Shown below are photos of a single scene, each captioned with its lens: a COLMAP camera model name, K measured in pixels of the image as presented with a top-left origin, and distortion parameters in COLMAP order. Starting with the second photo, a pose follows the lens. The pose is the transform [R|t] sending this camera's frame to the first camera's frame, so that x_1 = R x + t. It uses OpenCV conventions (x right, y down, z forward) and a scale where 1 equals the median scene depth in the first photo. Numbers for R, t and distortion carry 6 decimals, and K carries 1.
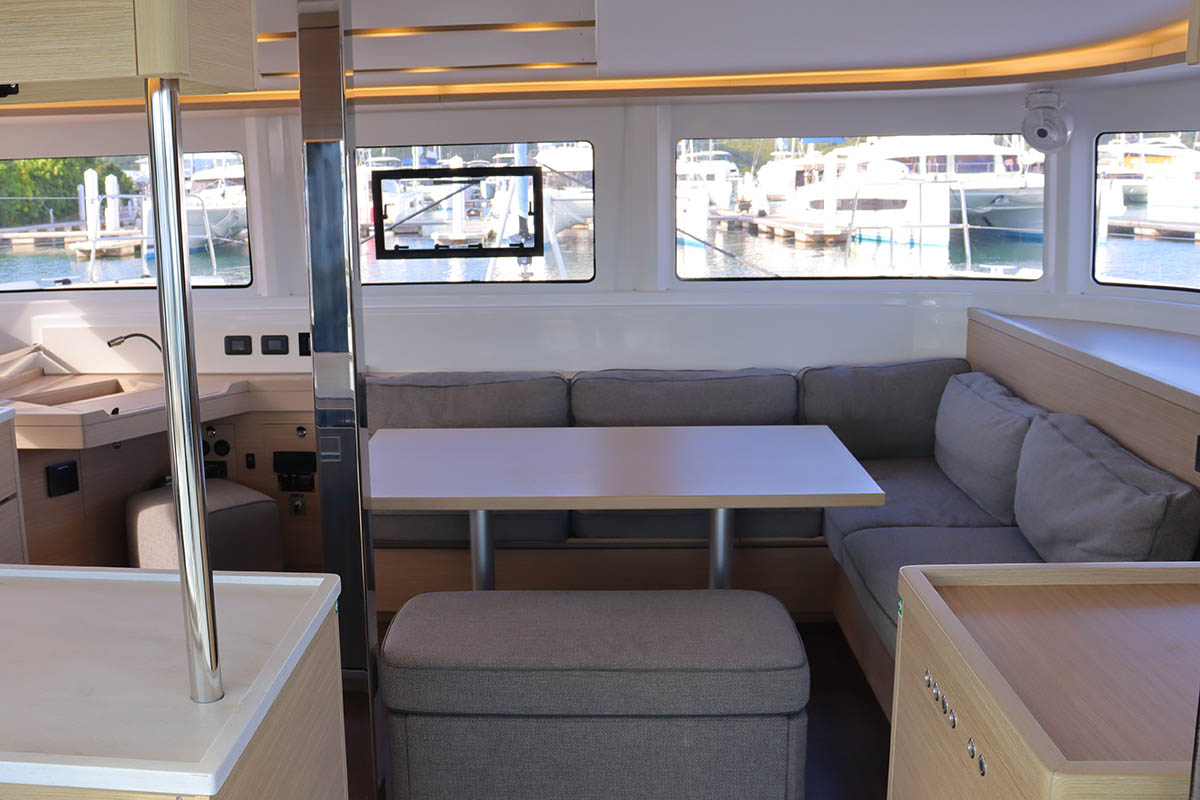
lens RADIAL K [[1137.6, 0, 563.8], [0, 1137.6, 364.7], [0, 0, 1]] dist [-0.145390, 0.095162]
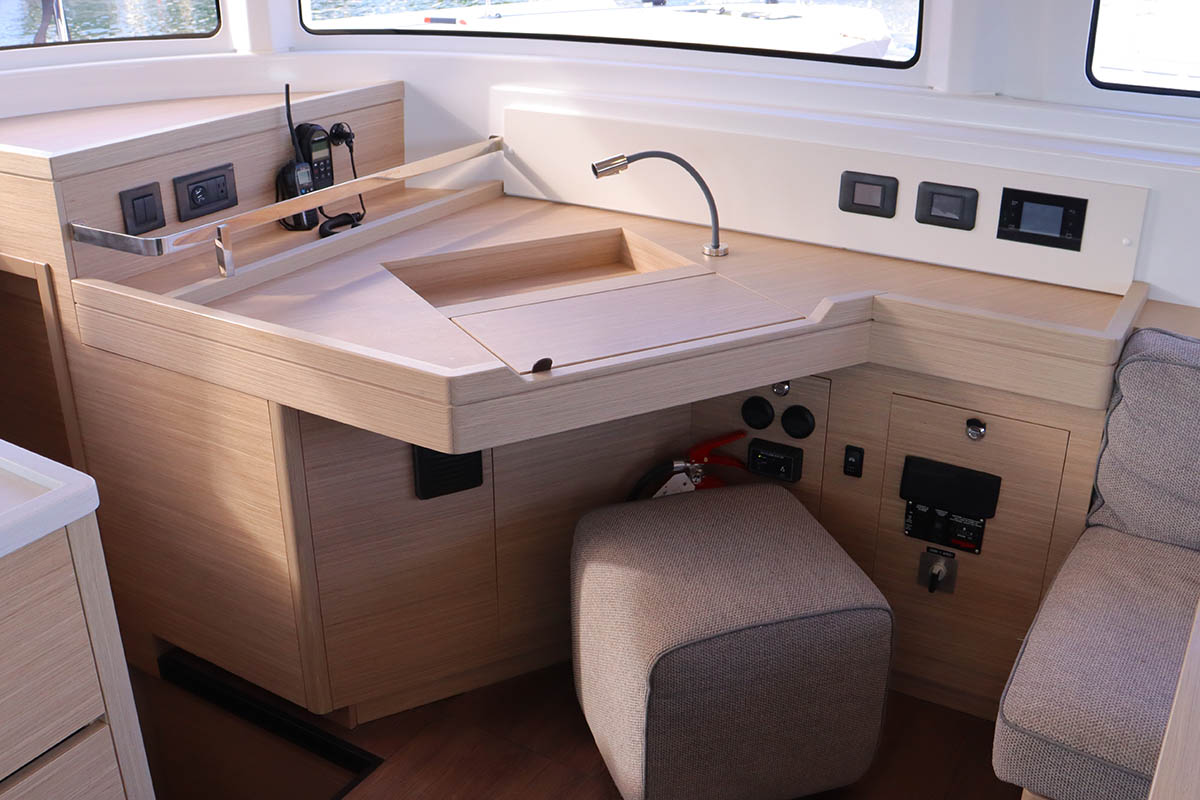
lens RADIAL K [[1198.2, 0, 628.9], [0, 1198.2, 401.0], [0, 0, 1]] dist [-0.072251, -0.249236]
pose [[0.877463, 0.212802, -0.429853, -0.149395], [-0.103148, 0.958943, 0.264175, -0.056411], [0.468422, -0.187465, 0.863388, 0.522226]]
